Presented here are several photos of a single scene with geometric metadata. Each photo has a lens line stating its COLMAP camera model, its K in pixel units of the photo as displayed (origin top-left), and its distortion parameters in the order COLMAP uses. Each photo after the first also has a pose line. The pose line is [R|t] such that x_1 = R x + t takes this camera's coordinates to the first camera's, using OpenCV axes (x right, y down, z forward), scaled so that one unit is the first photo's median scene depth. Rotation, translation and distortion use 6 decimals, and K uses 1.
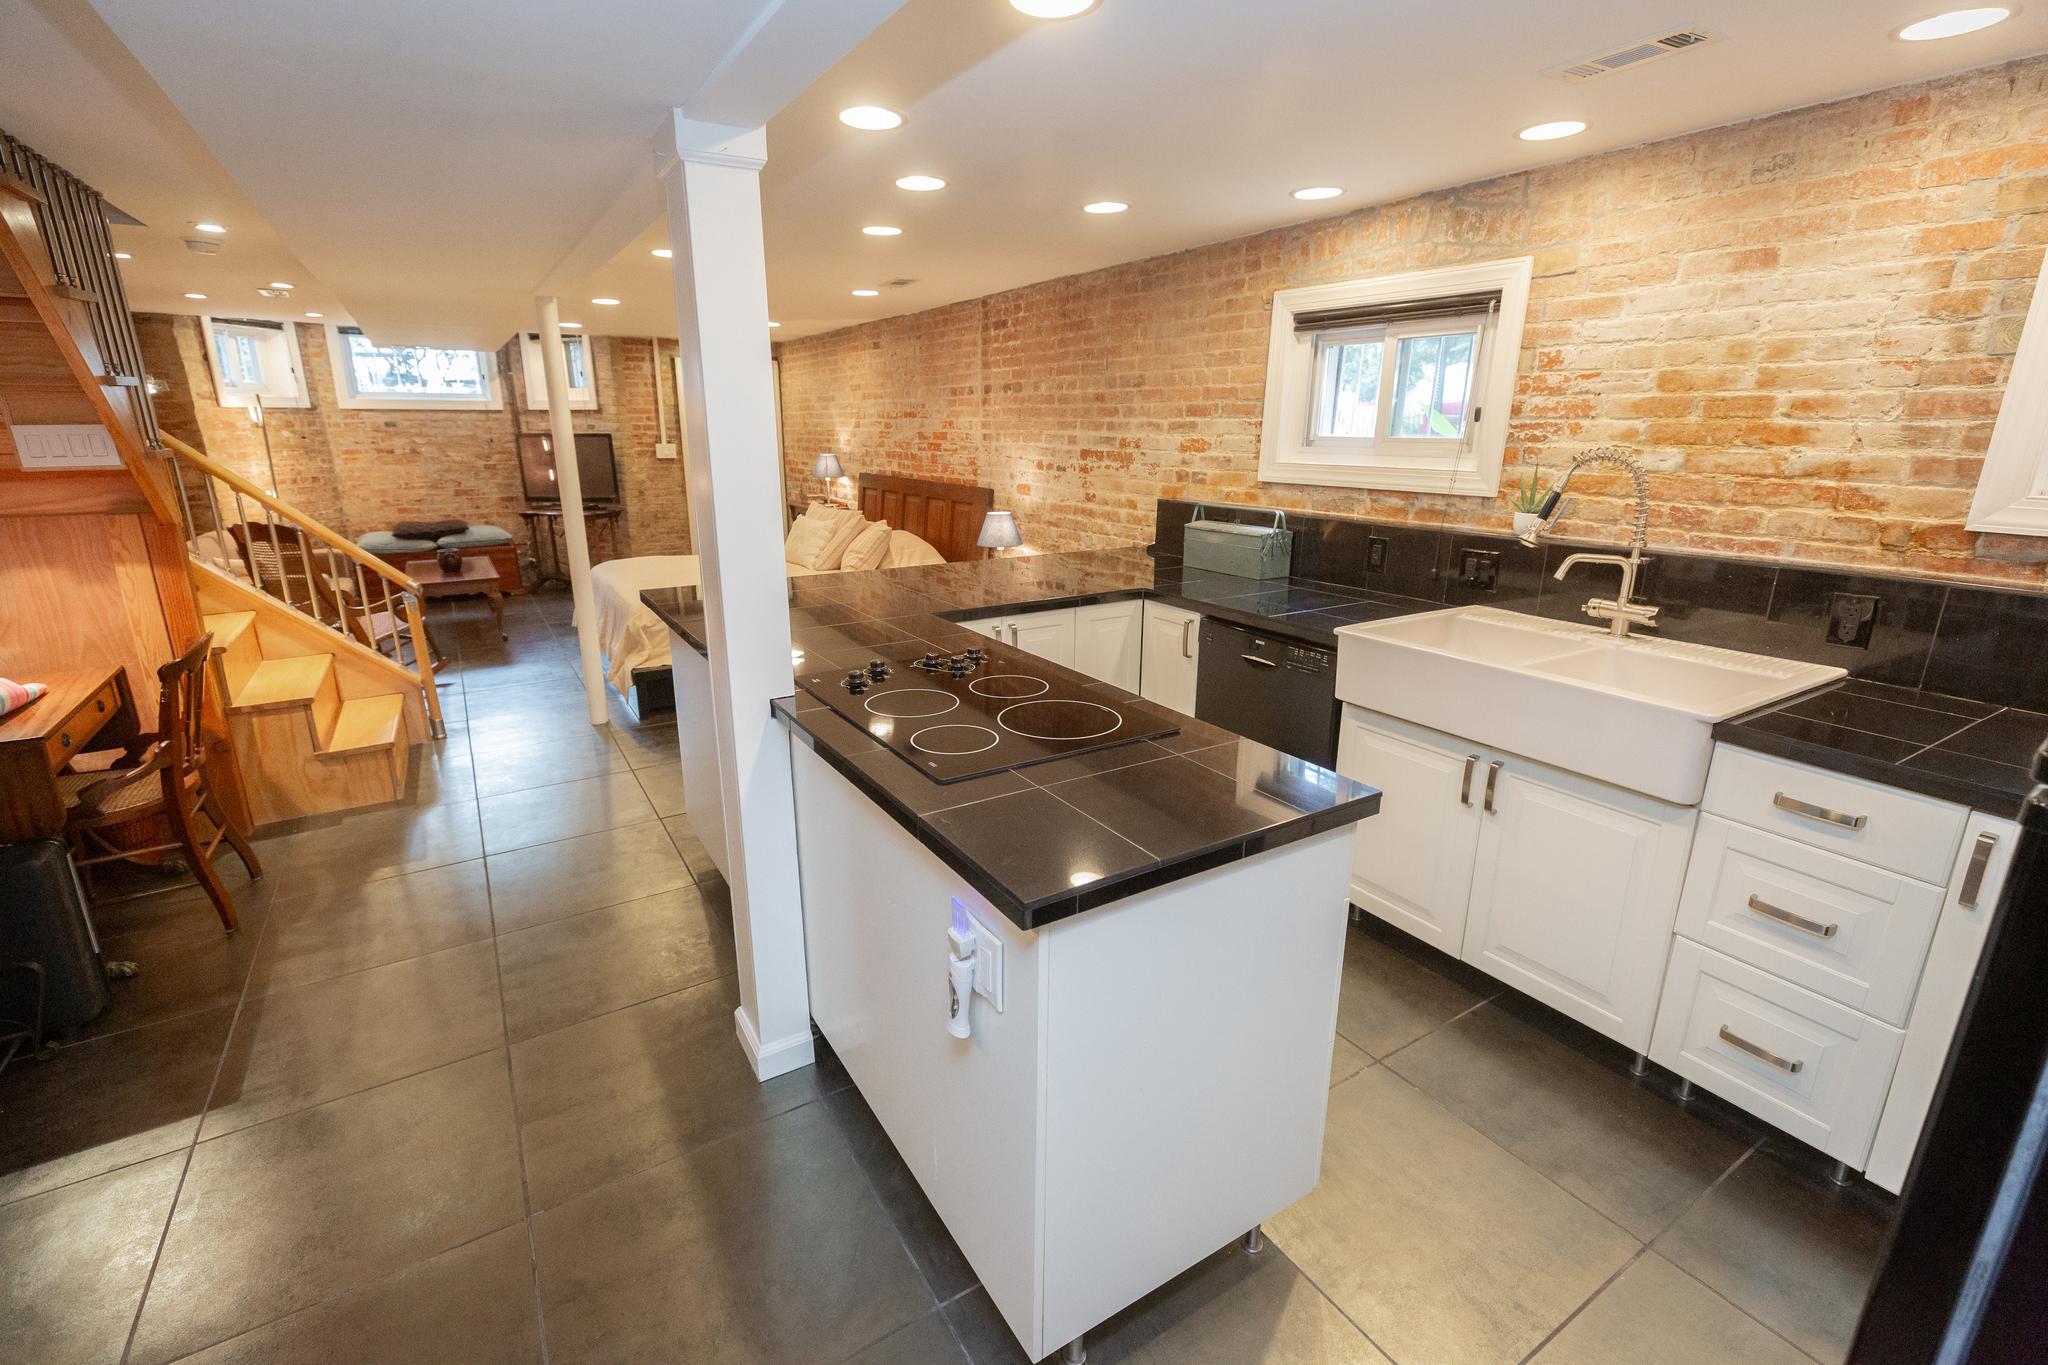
lens RADIAL K [[918.3, 0, 1031.1], [0, 918.3, 683.9], [0, 0, 1]] dist [0.004124, -0.000643]
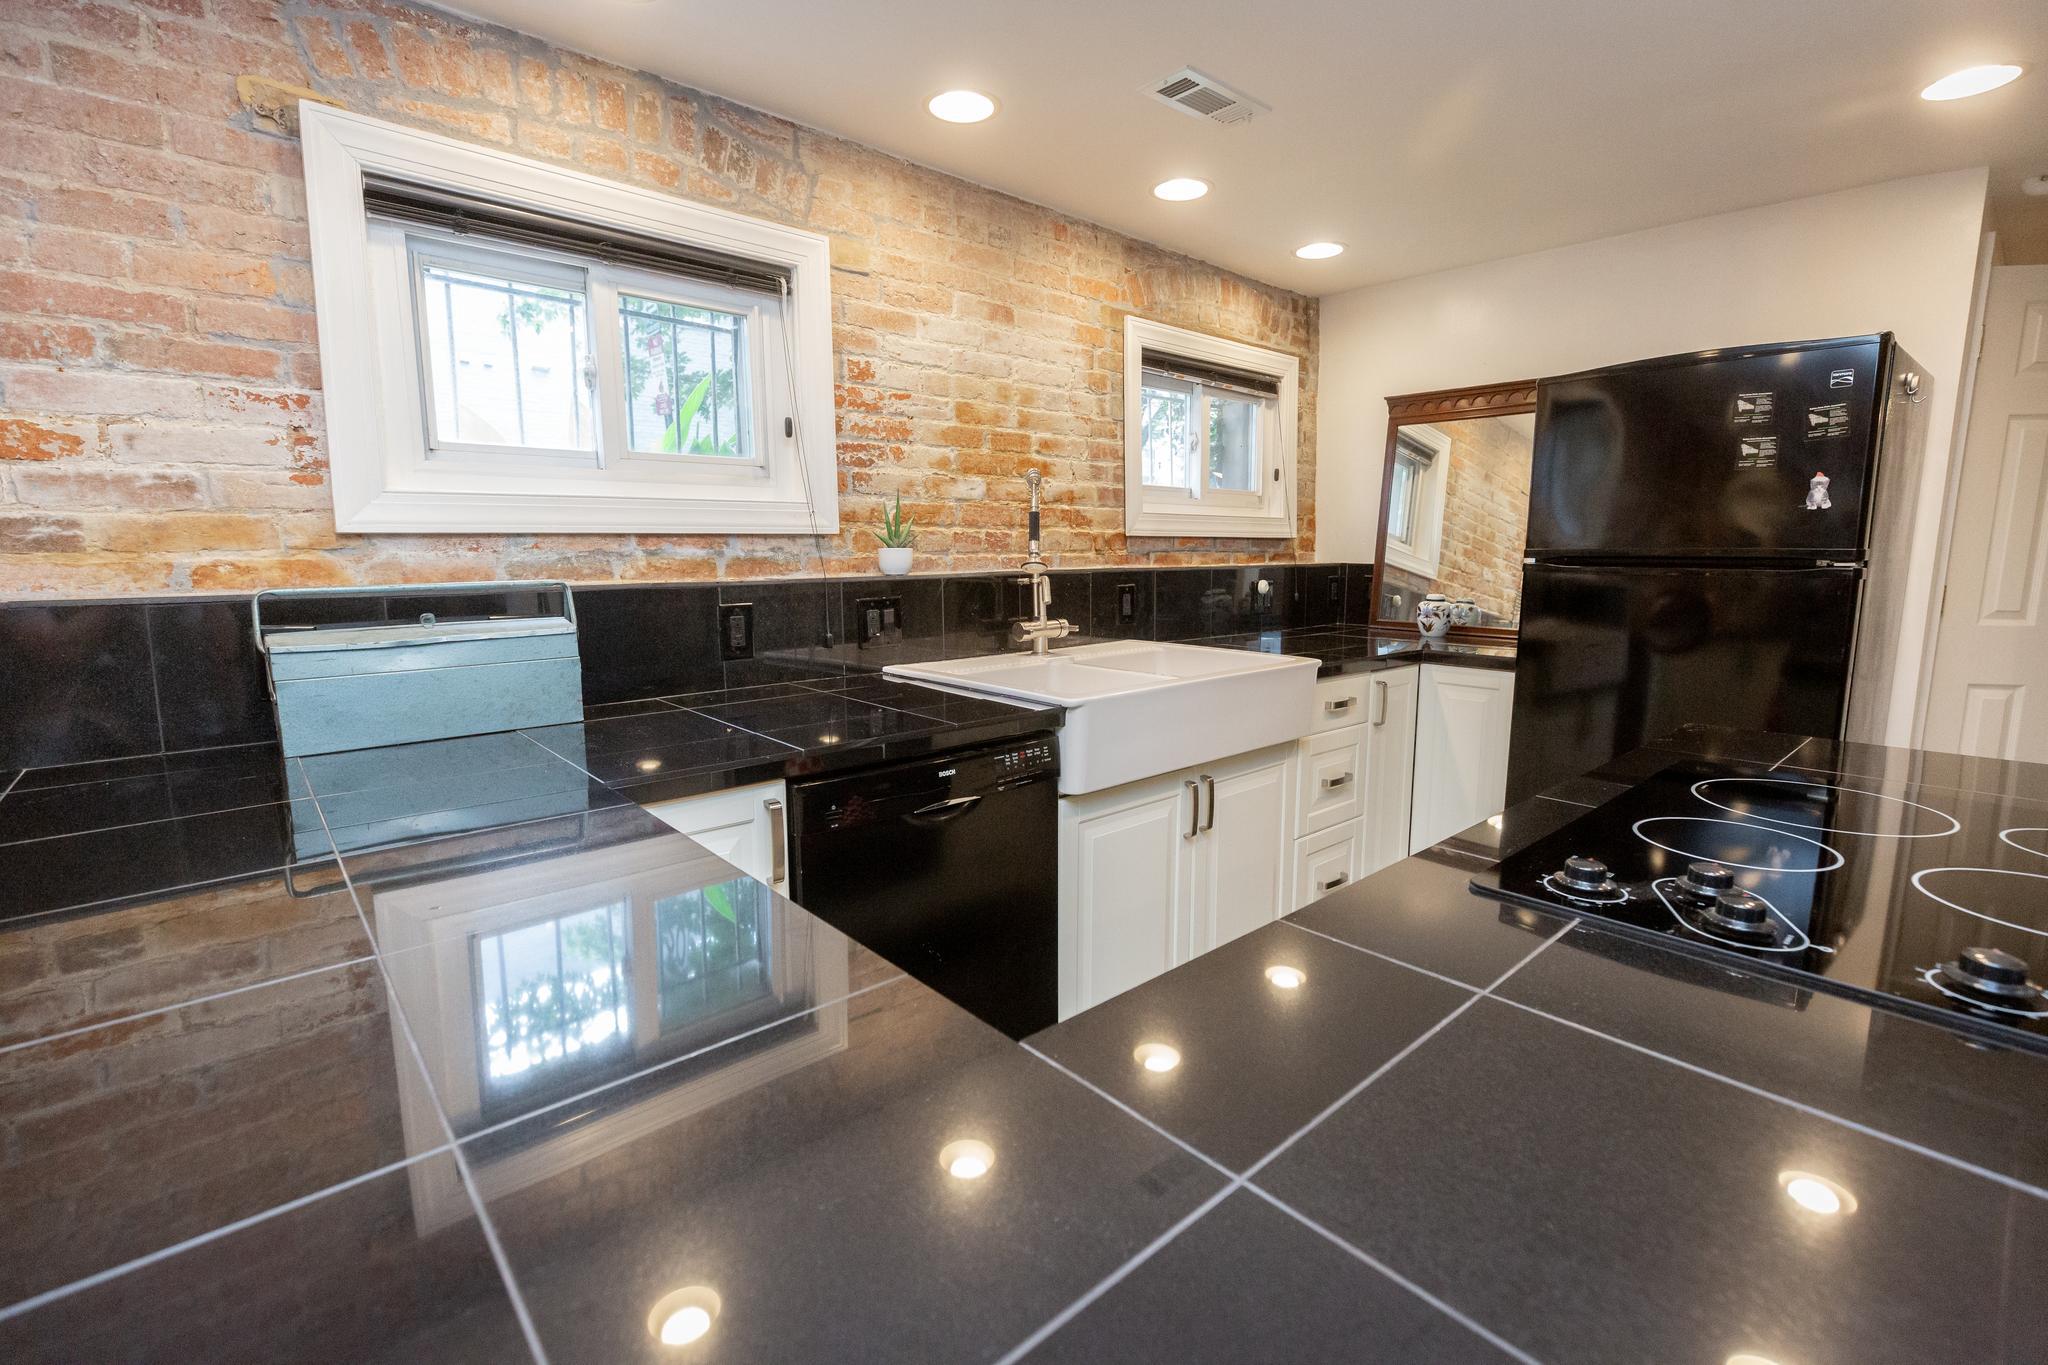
lens RADIAL K [[918.3, 0, 1033.5], [0, 918.3, 672.8], [0, 0, 1]] dist [0.004124, -0.000643]
pose [[-0.168938, -0.153155, 0.973655, -0.315016], [0.262554, 0.945167, 0.194229, -0.203358], [-0.950013, 0.288450, -0.119463, 0.987023]]
